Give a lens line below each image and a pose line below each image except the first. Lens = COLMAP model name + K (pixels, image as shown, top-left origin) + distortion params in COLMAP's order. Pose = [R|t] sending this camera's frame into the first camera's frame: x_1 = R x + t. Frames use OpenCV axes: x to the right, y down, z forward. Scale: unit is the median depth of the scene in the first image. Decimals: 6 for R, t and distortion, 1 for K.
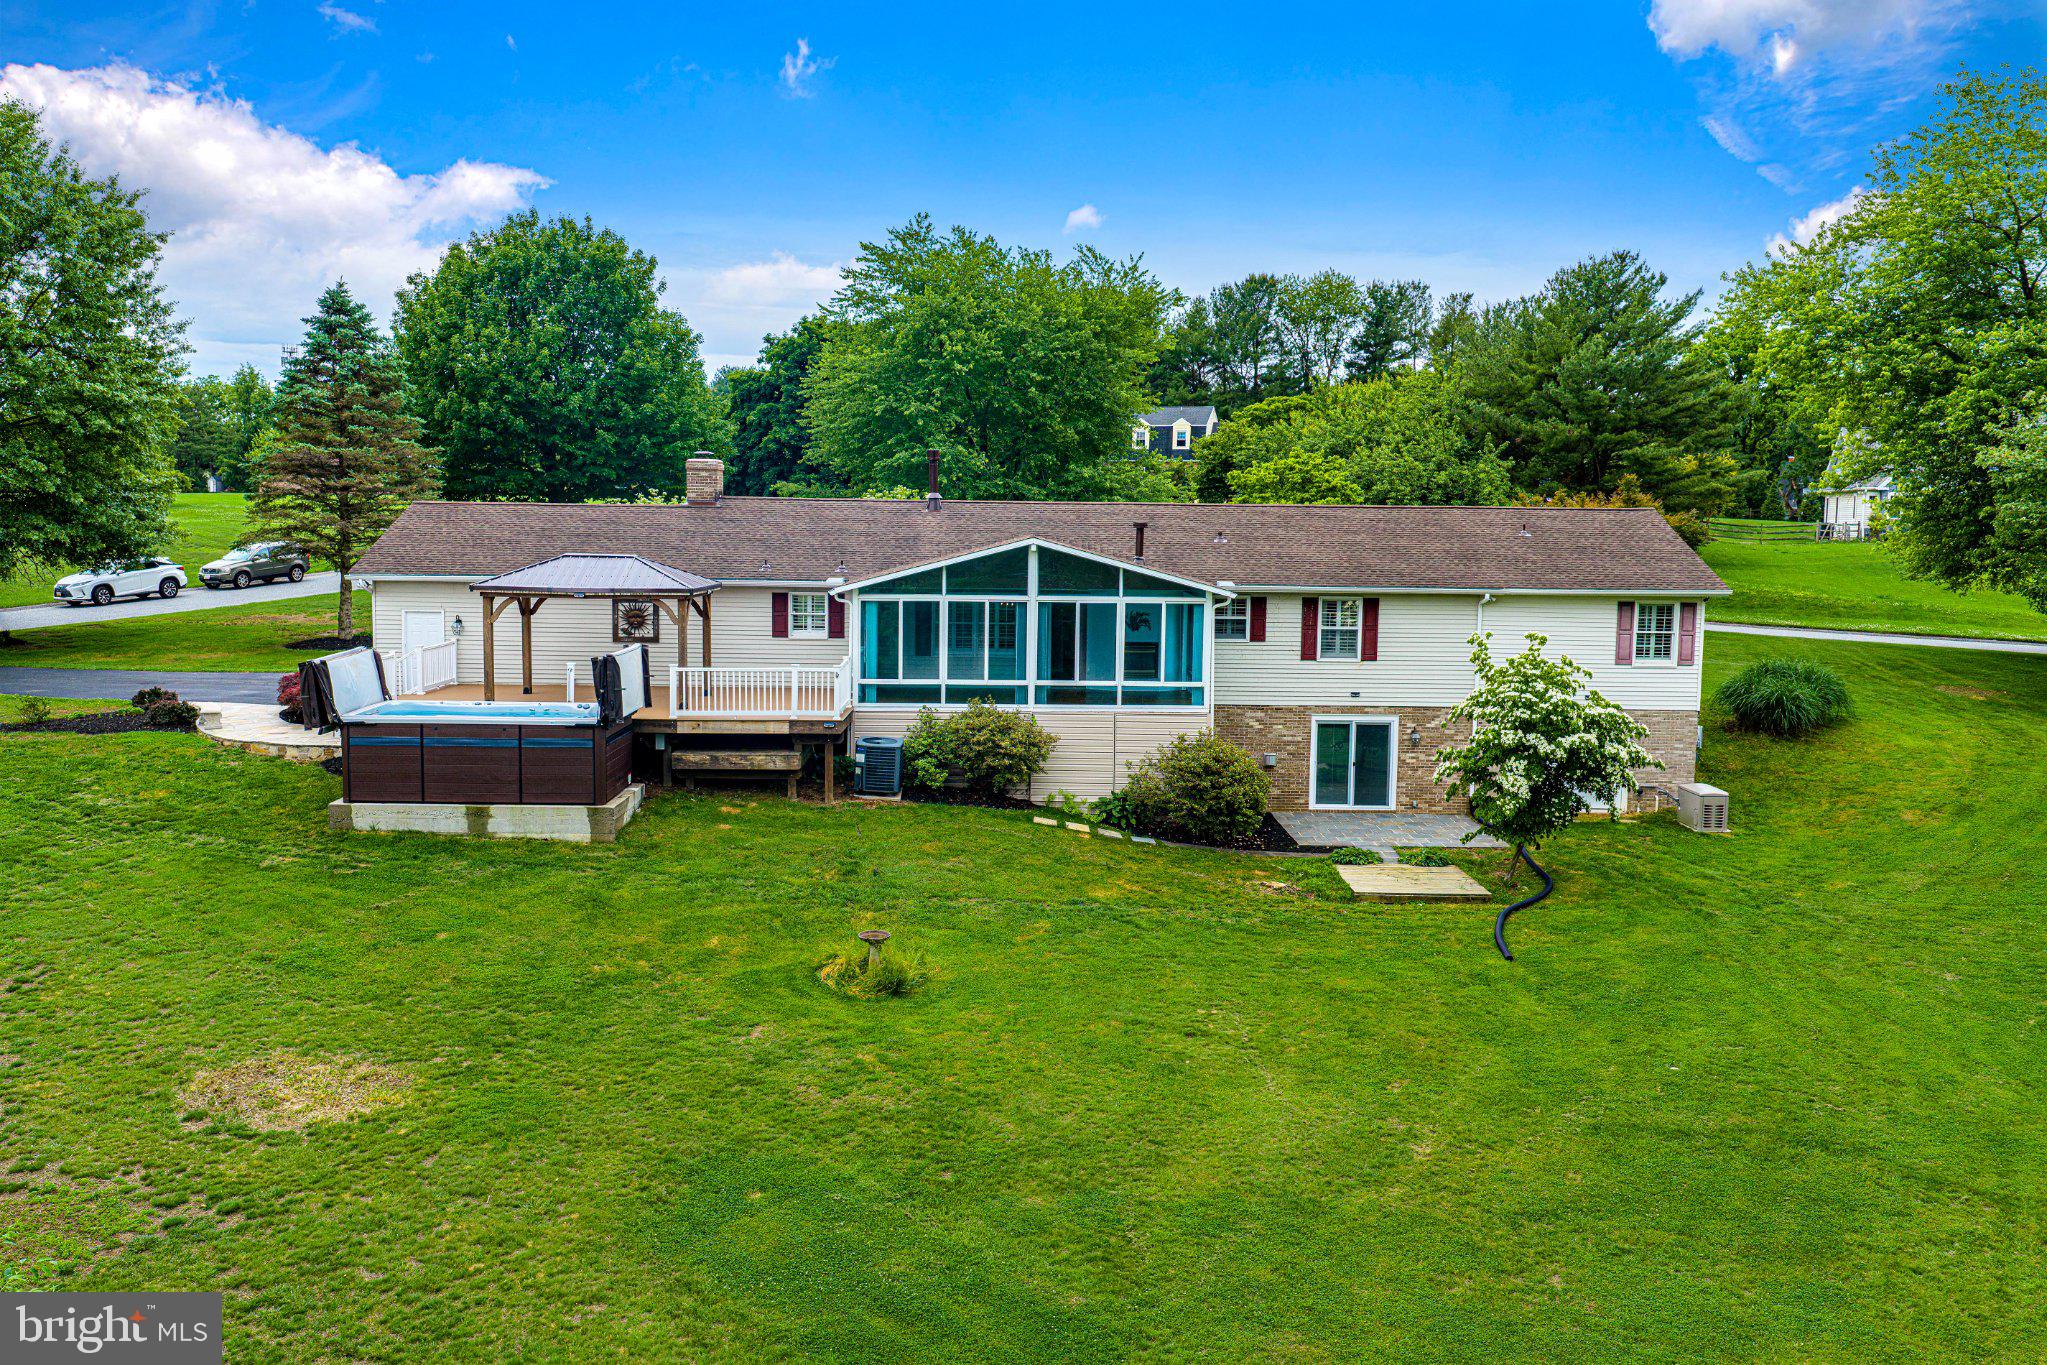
lens RADIAL K [[1706.0, 0, 1023.5], [0, 1706.0, 682.5], [0, 0, 1]] dist [0.005470, -0.002077]
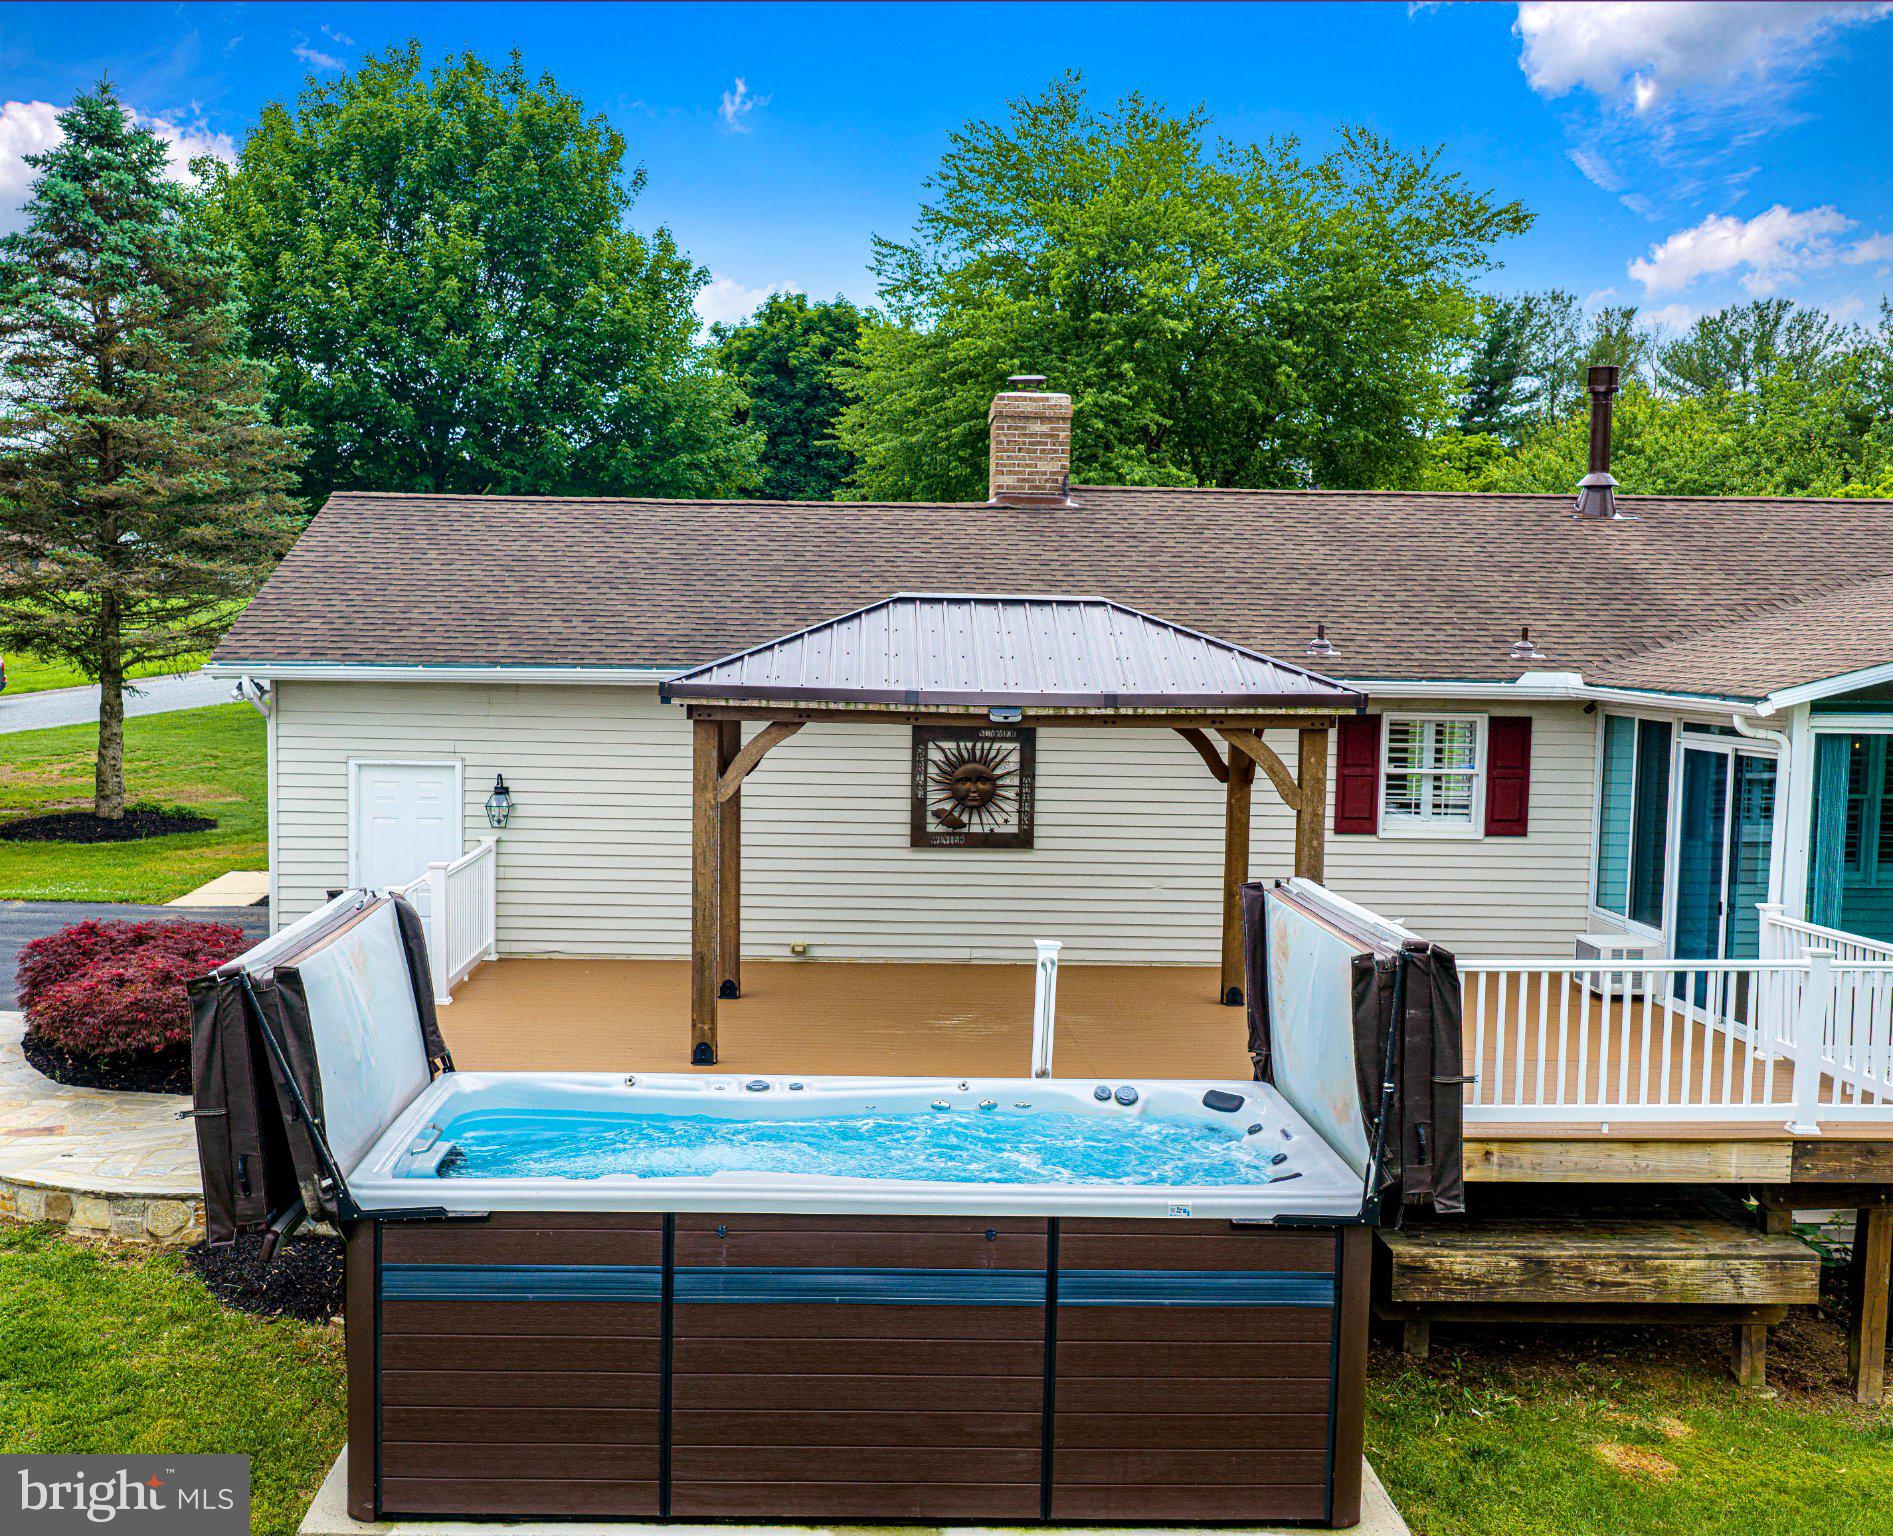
lens RADIAL K [[2139.5, 0, 853.1], [0, 2139.5, 853.5], [0, 0, 1]] dist [0.020484, -0.043730]
pose [[0.999997, 0.001264, -0.002289, -0.252177], [-0.001258, 0.999996, 0.002376, -0.023332], [0.002292, -0.002373, 0.999995, 0.531771]]
